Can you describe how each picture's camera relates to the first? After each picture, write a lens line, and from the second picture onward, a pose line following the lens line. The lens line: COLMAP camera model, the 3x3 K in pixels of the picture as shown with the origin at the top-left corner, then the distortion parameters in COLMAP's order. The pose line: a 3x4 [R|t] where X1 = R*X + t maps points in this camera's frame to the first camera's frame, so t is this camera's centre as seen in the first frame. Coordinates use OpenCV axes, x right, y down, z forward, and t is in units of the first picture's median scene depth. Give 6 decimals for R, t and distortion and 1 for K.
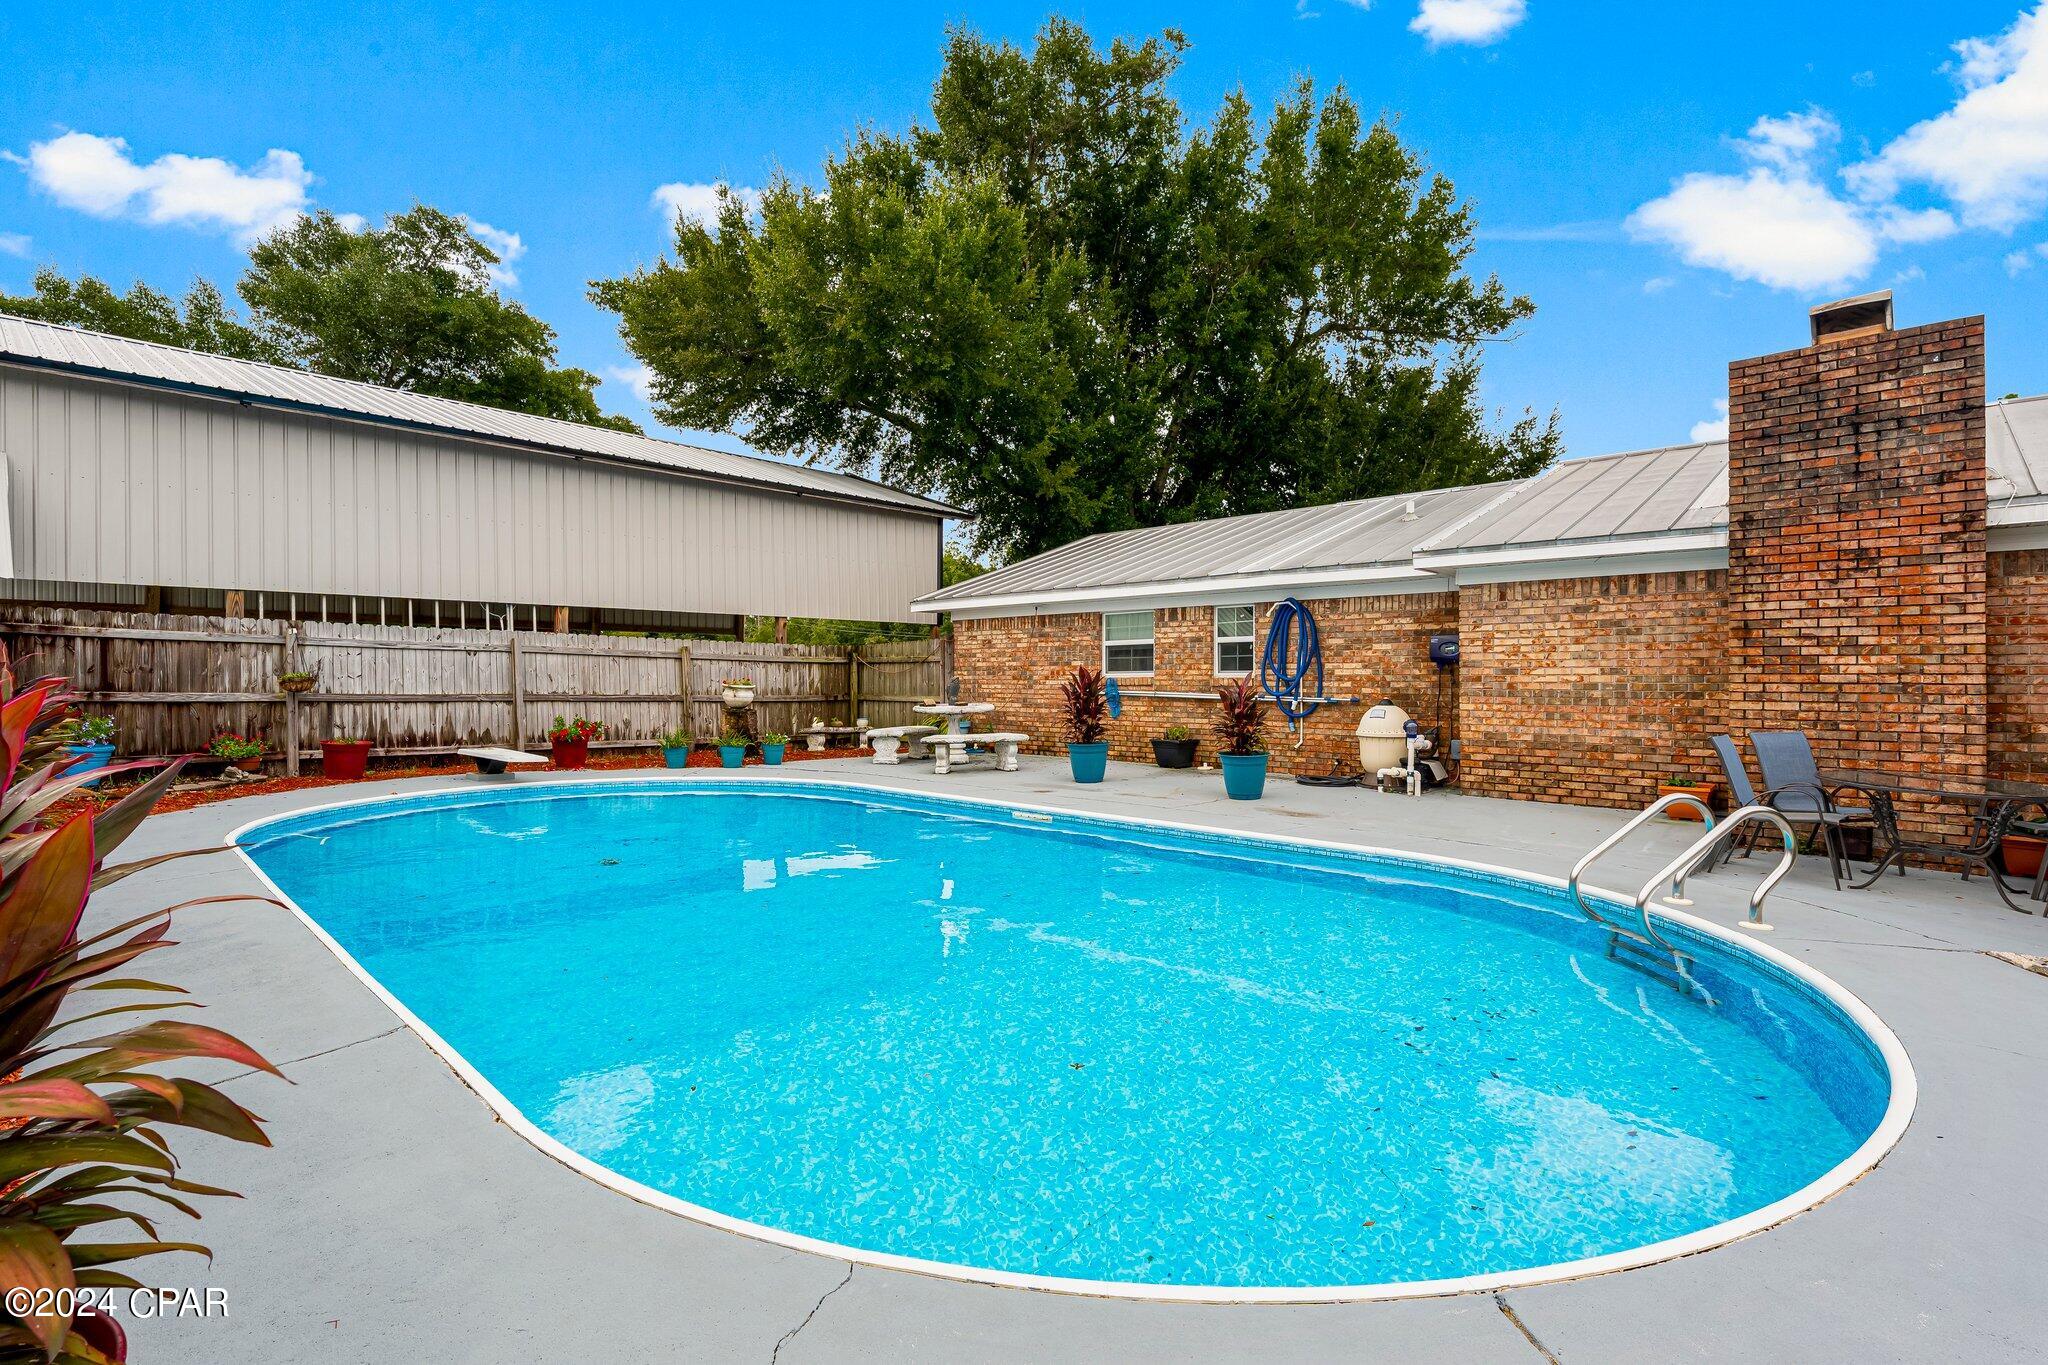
lens RADIAL K [[944.9, 0, 1022.1], [0, 944.9, 683.3], [0, 0, 1]] dist [-0.000881, -0.001934]
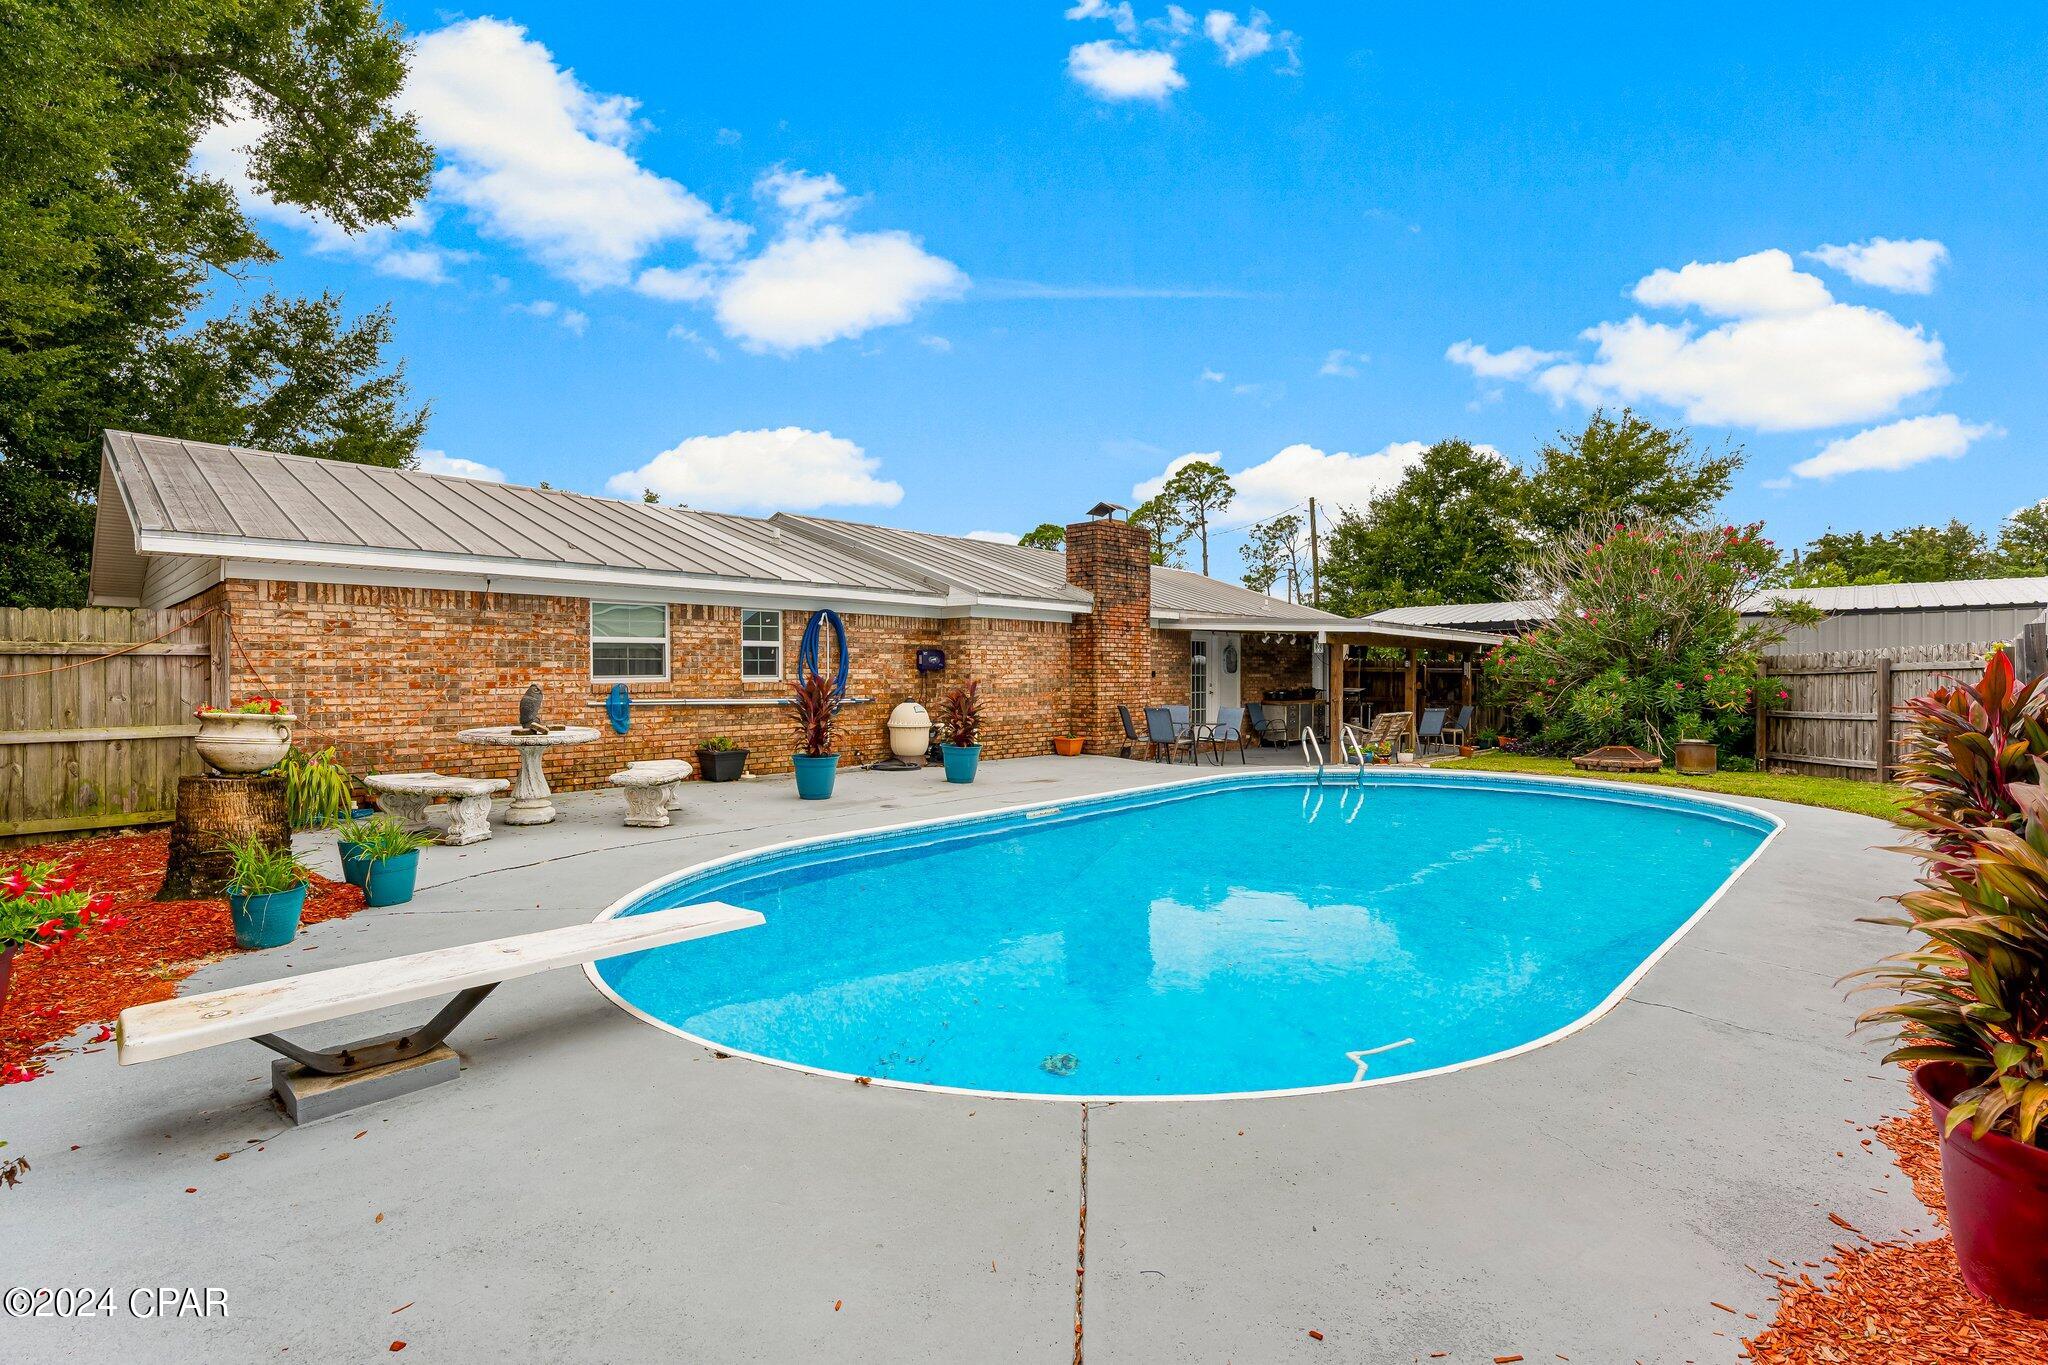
lens RADIAL K [[944.9, 0, 1021.5], [0, 944.9, 667.2], [0, 0, 1]] dist [-0.000881, -0.001934]
pose [[-0.007542, 0.002230, 0.999969, -0.816800], [0.004298, 0.999988, -0.002198, -0.019325], [-0.999962, 0.004282, -0.007552, 0.776102]]
